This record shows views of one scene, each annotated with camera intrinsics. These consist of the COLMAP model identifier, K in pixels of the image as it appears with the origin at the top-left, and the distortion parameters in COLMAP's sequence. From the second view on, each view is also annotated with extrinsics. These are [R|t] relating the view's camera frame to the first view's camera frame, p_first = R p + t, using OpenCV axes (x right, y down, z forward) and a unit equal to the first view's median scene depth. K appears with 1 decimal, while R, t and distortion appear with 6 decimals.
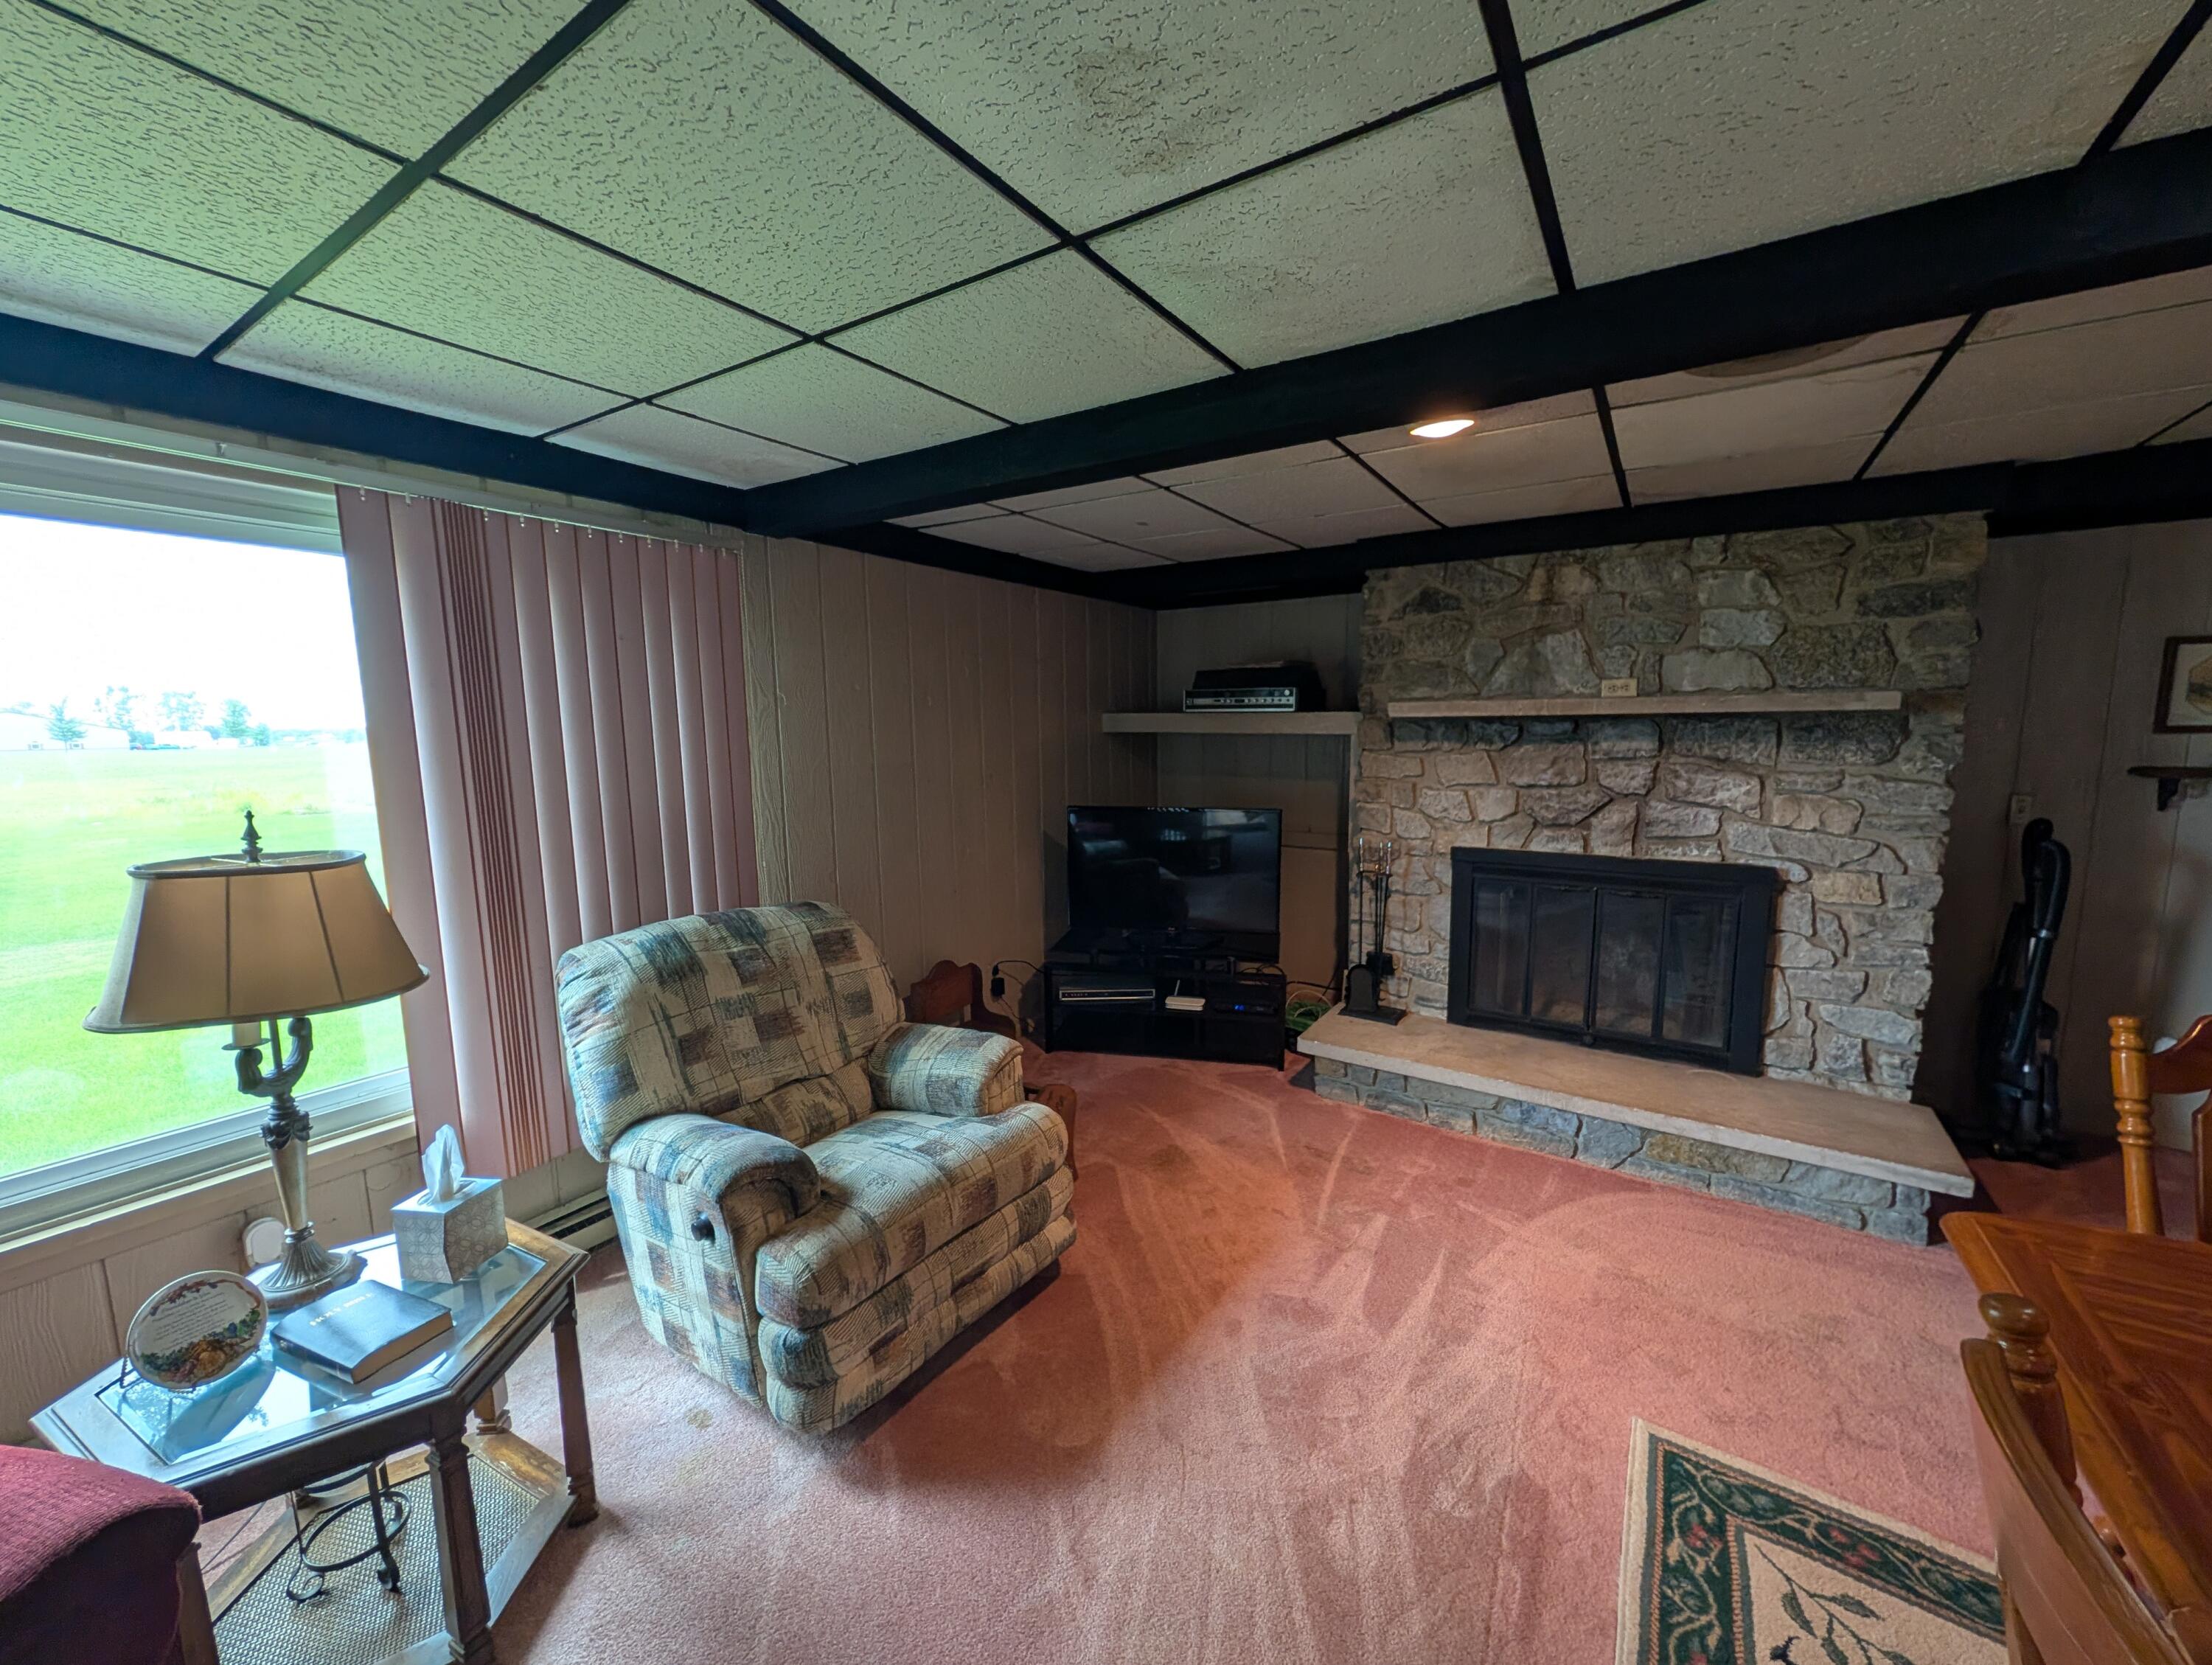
lens RADIAL K [[838.1, 0, 1126.2], [0, 838.1, 836.5], [0, 0, 1]] dist [0.000194, 0.000326]
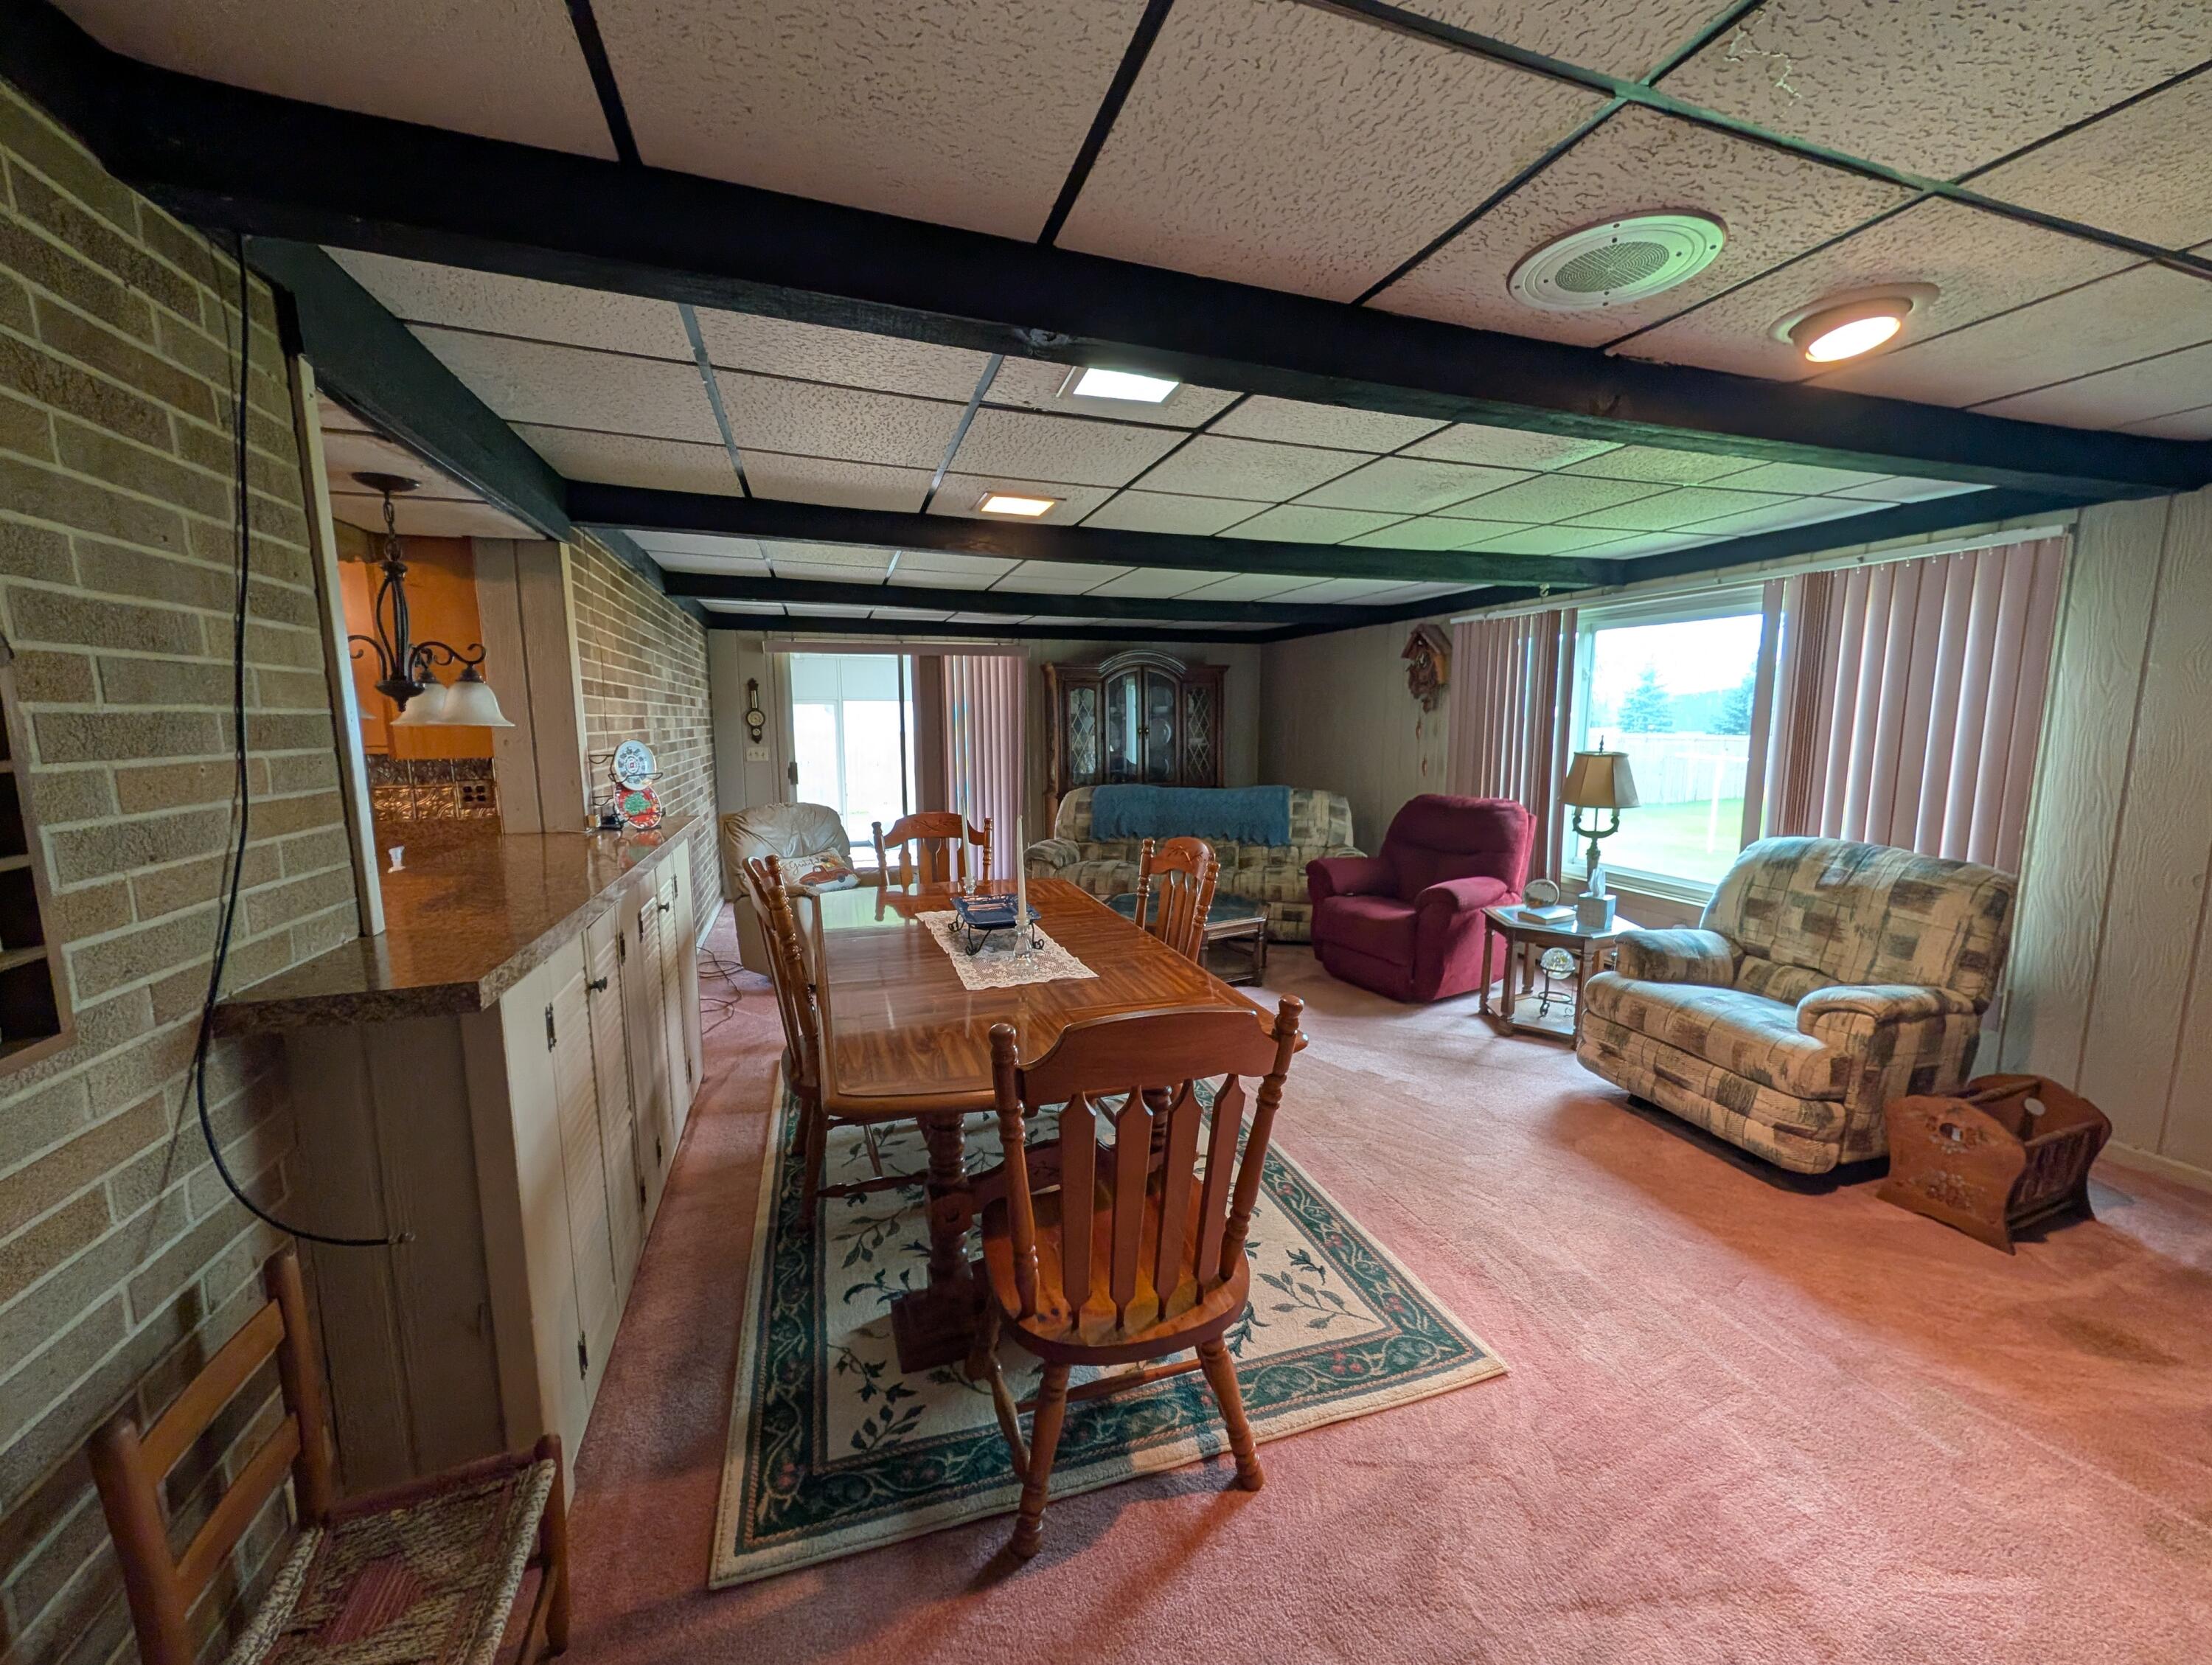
lens RADIAL K [[838.1, 0, 1123.1], [0, 838.1, 839.1], [0, 0, 1]] dist [0.000194, 0.000326]
pose [[-0.603439, 0.128687, -0.786957, 1.484935], [-0.094975, 0.968268, 0.231164, -0.129873], [0.791733, 0.214235, -0.572068, 0.978009]]
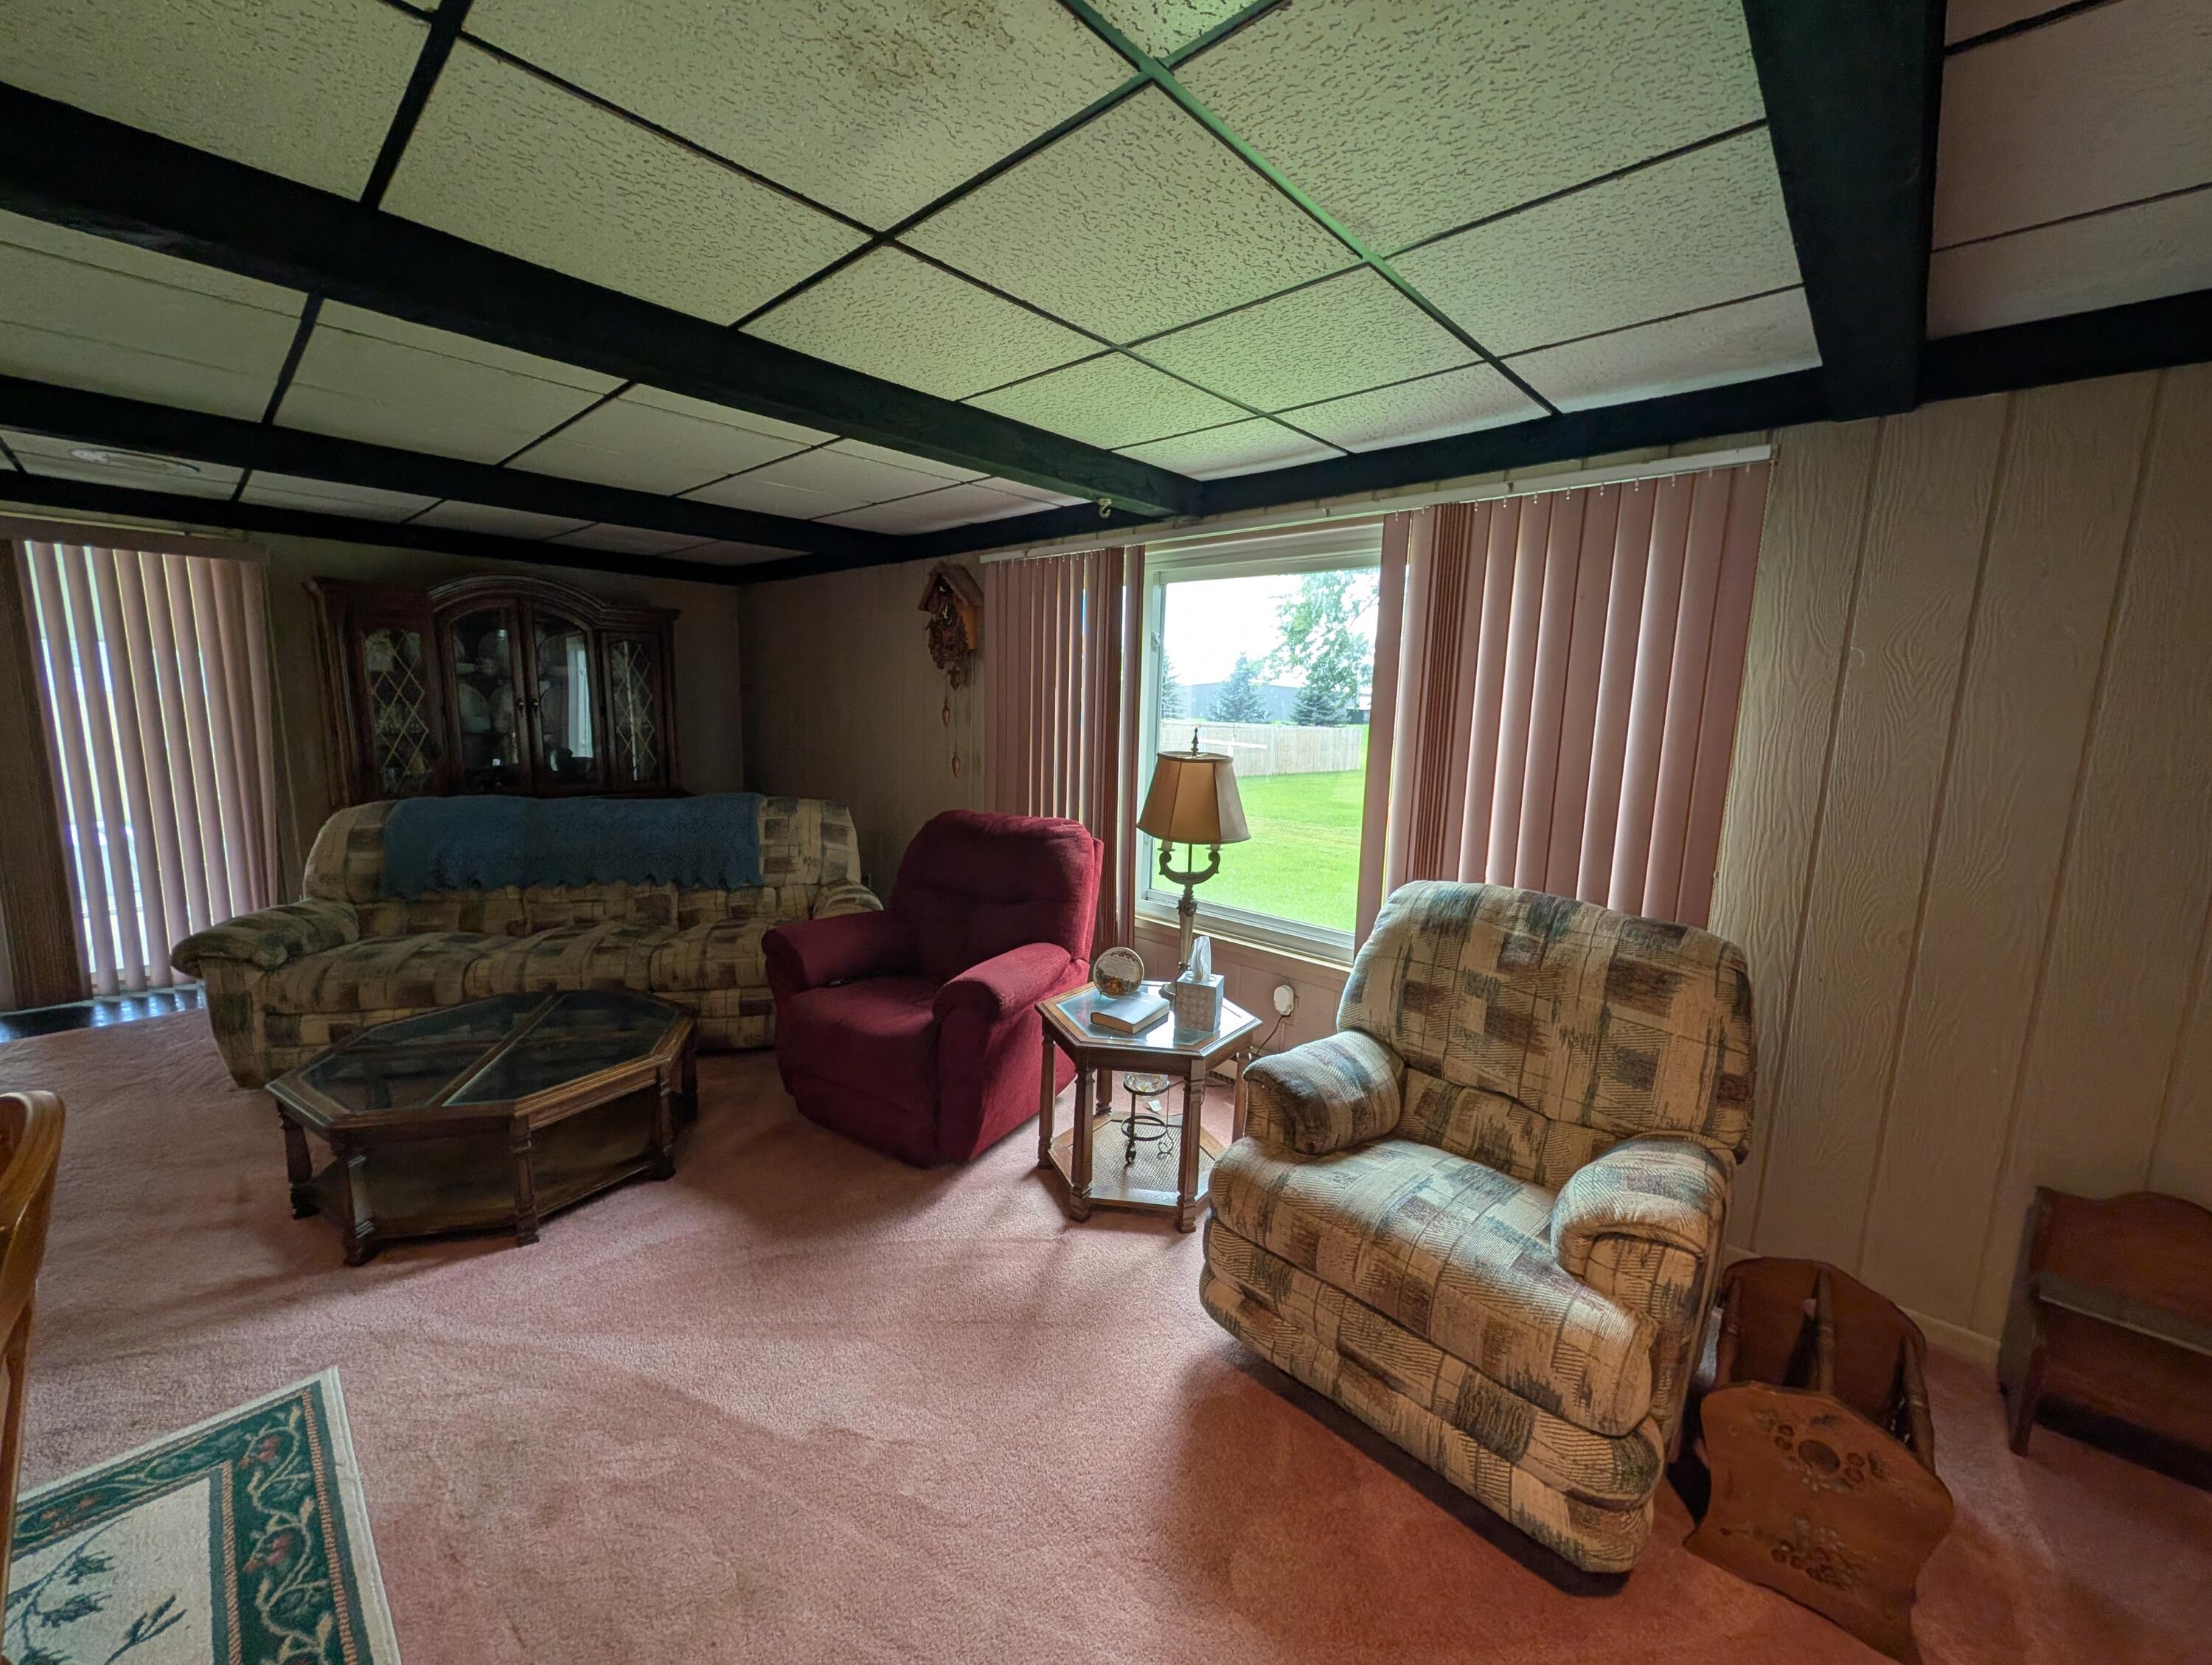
lens RADIAL K [[838.1, 0, 1100.1], [0, 838.1, 836.6], [0, 0, 1]] dist [0.000194, 0.000326]
pose [[-0.163252, 0.164224, -0.972820, 0.550066], [-0.156724, 0.969211, 0.189915, -0.079744], [0.974057, 0.183468, -0.132488, 0.753248]]
